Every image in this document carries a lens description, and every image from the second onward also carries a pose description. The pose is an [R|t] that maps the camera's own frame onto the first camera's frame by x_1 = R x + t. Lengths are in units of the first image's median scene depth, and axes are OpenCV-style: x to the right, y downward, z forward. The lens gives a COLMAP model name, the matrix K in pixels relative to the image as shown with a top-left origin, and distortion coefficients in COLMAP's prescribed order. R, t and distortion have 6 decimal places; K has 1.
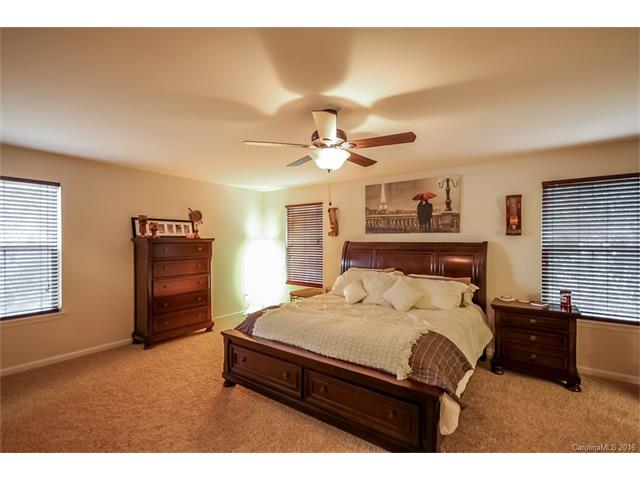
lens RADIAL K [[297.1, 0, 323.1], [0, 297.1, 237.5], [0, 0, 1]] dist [-0.004022, 0.001735]
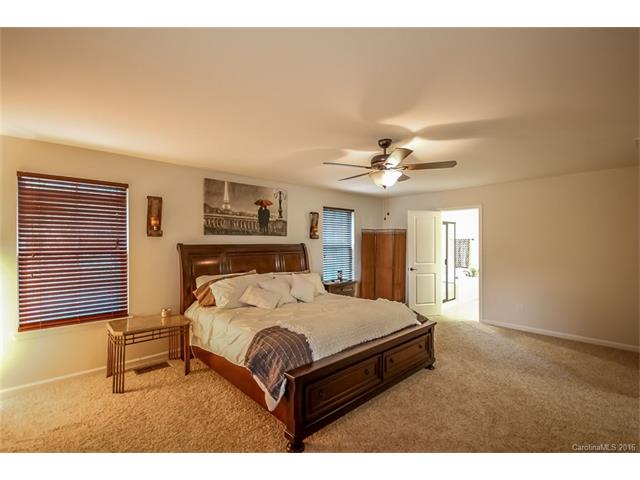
lens RADIAL K [[297.1, 0, 322.6], [0, 297.1, 242.7], [0, 0, 1]] dist [-0.004022, 0.001735]
pose [[0.195507, -0.007174, 0.980676, -0.674039], [-0.012774, 0.999870, 0.009861, -0.002575], [-0.980619, -0.014455, 0.195390, 0.539634]]
